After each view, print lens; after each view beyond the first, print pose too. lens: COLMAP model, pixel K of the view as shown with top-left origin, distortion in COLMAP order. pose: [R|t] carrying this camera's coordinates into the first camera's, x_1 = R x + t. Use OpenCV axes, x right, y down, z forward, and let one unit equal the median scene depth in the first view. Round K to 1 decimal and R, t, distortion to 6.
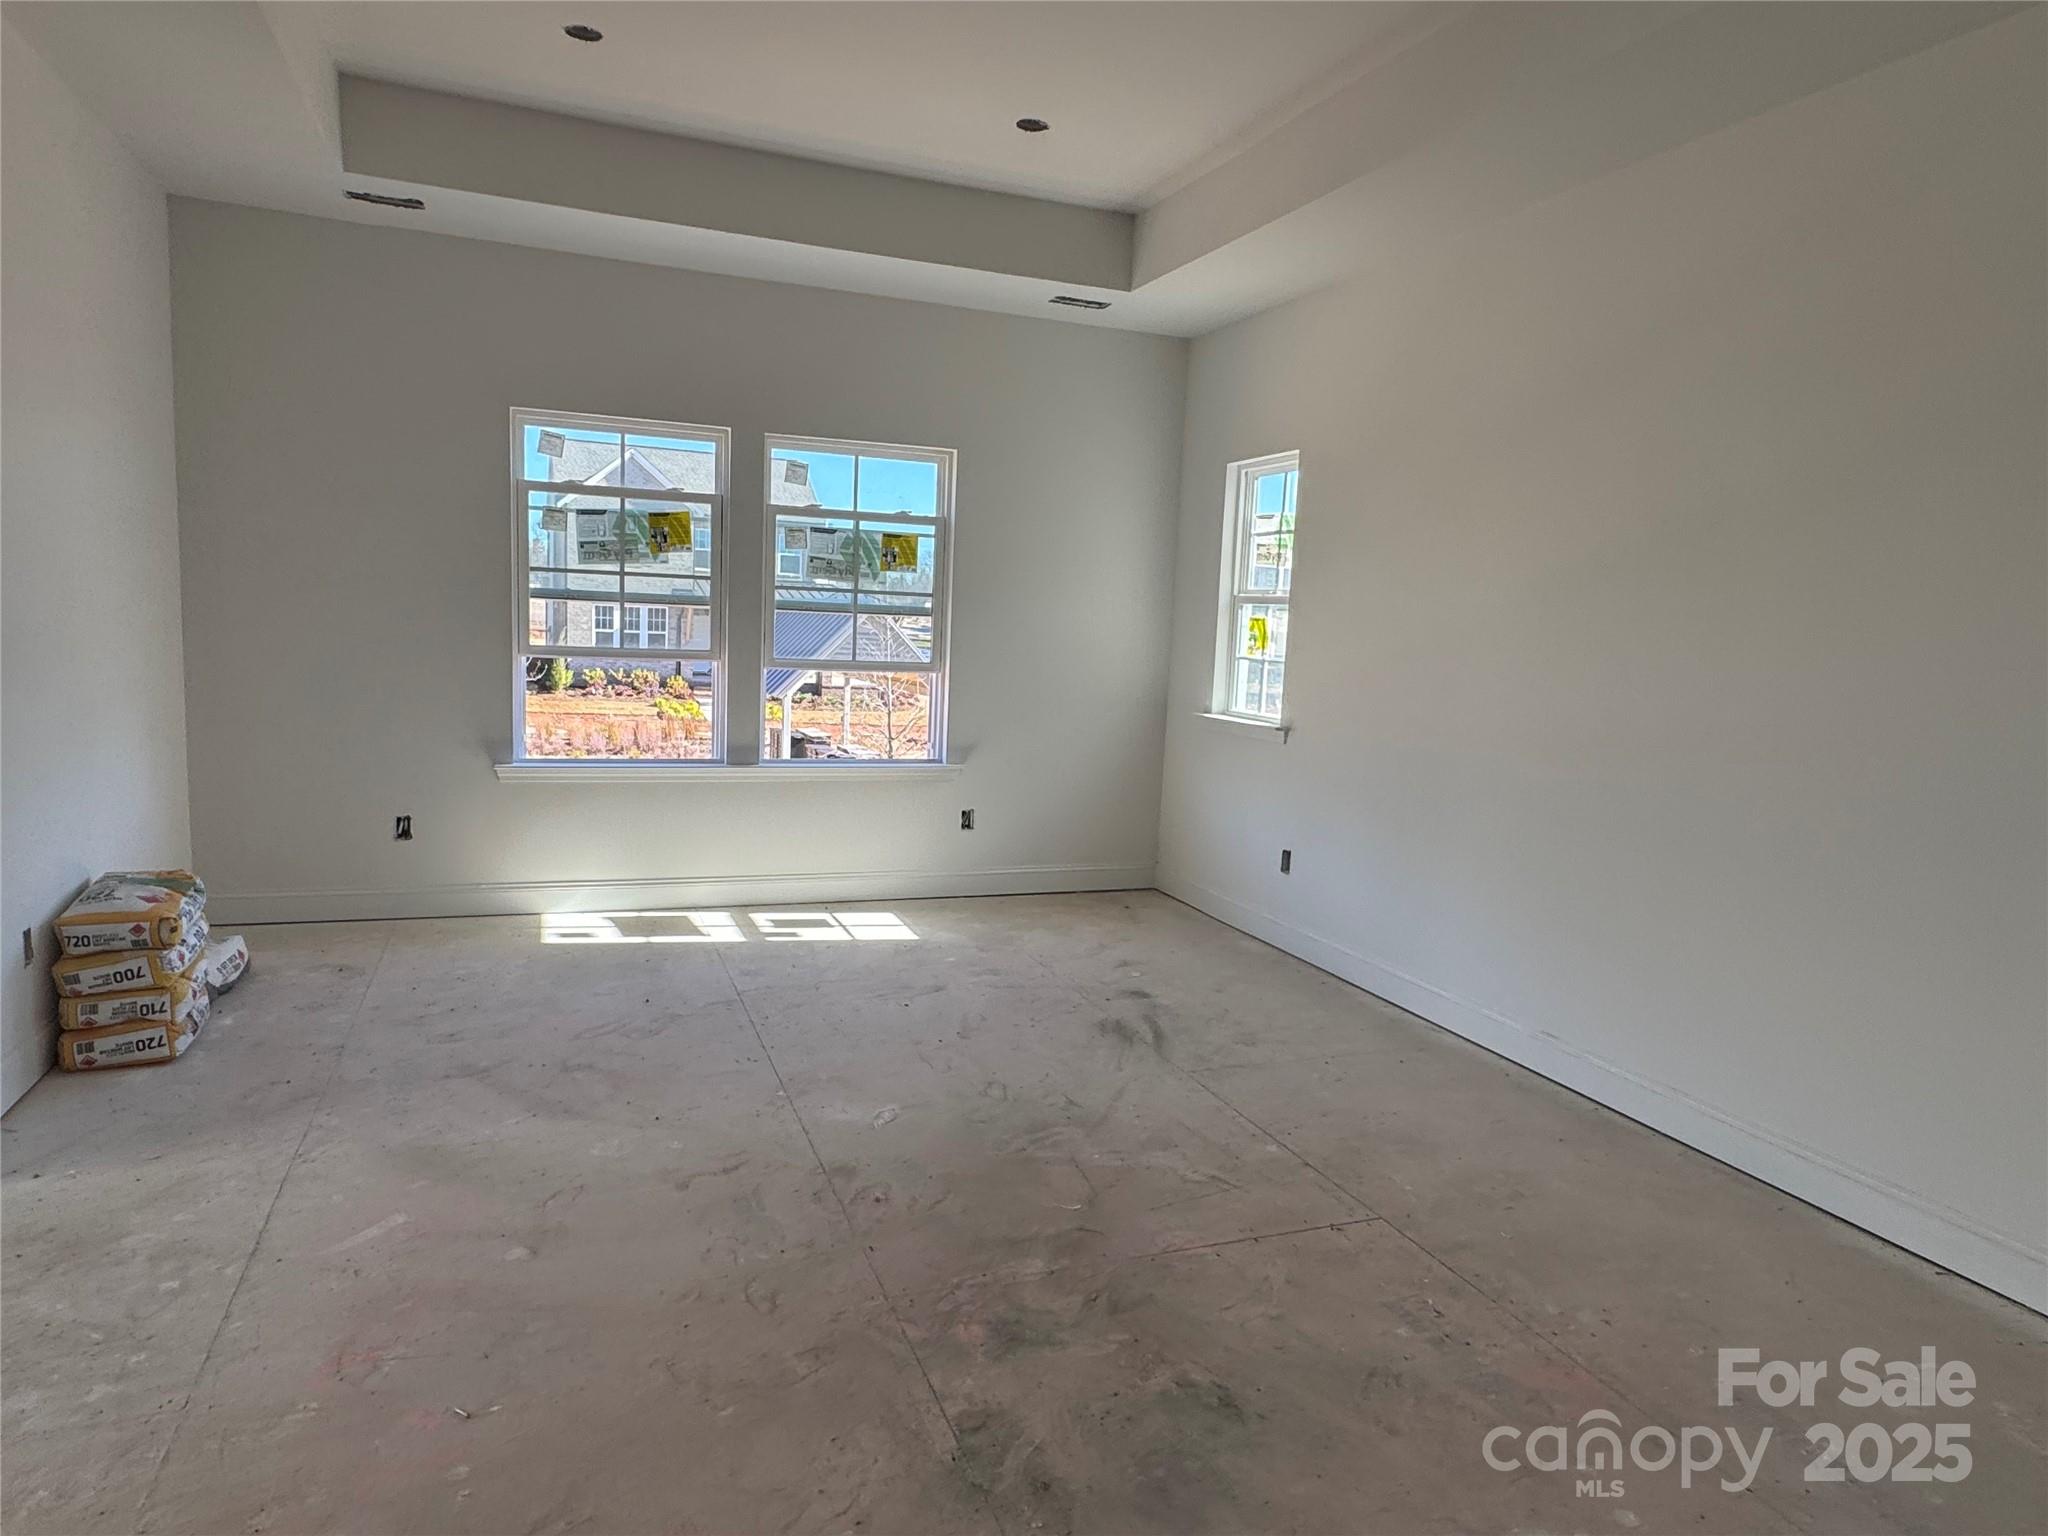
lens RADIAL K [[1227.8, 0, 1018.1], [0, 1227.8, 773.9], [0, 0, 1]] dist [-0.004995, 0.000868]
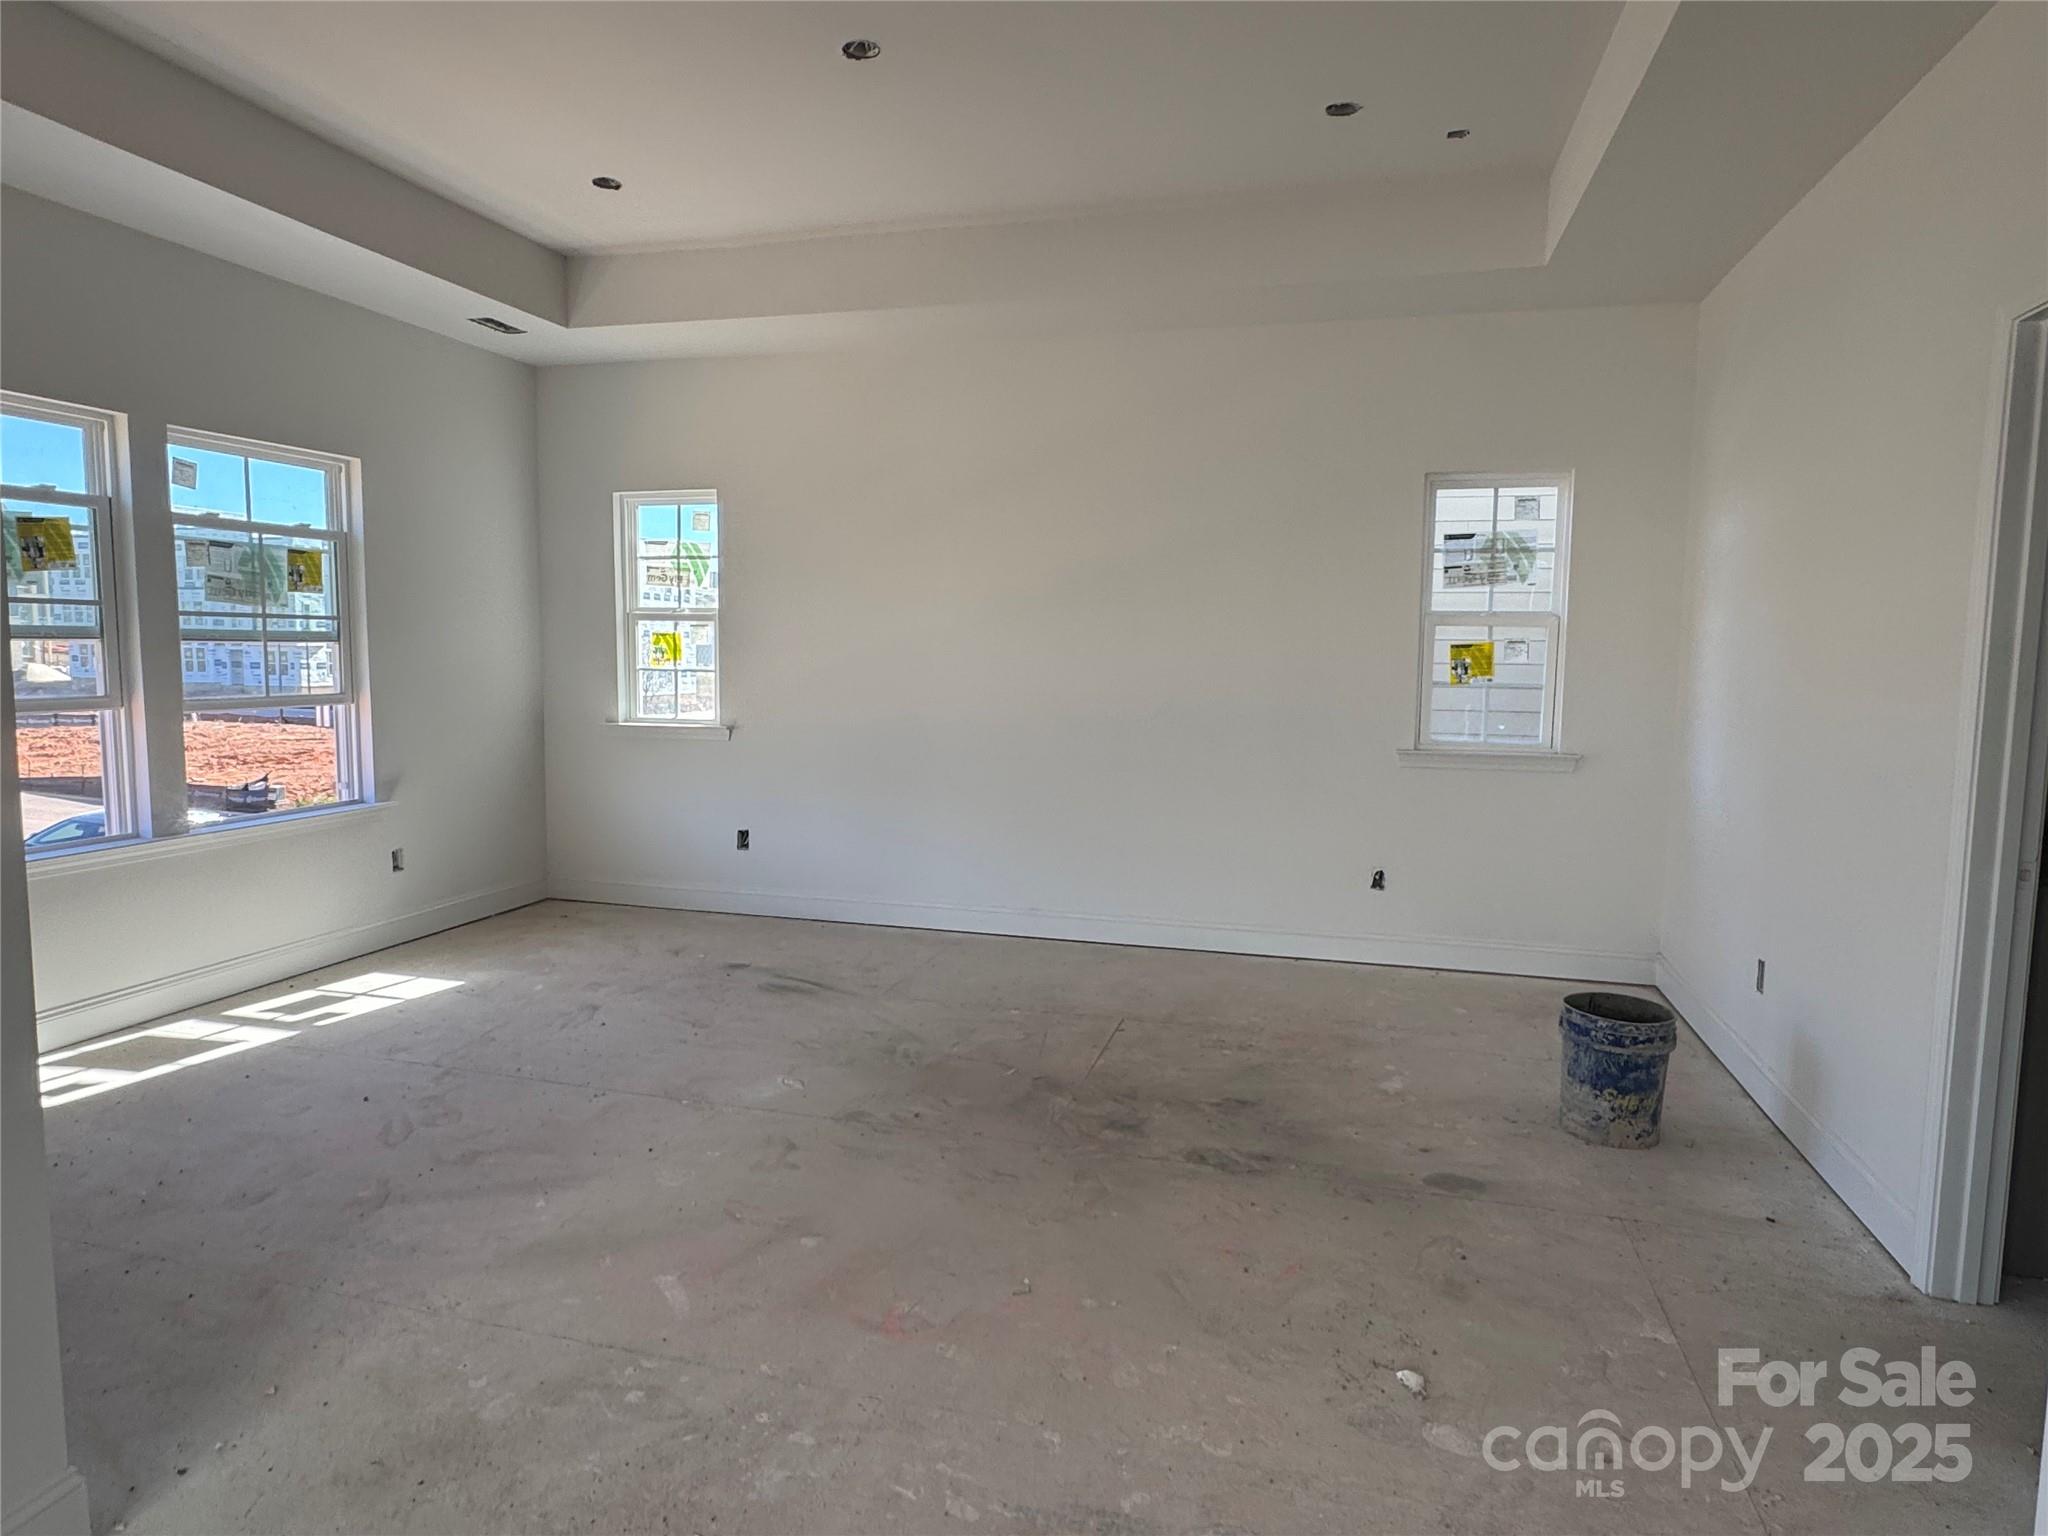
lens RADIAL K [[1227.8, 0, 1015.1], [0, 1227.8, 759.8], [0, 0, 1]] dist [-0.004995, 0.000868]
pose [[0.595492, -0.112541, 0.795439, -0.539118], [0.117468, 0.991695, 0.052368, -0.034319], [-0.794727, 0.062254, 0.603767, 0.079083]]
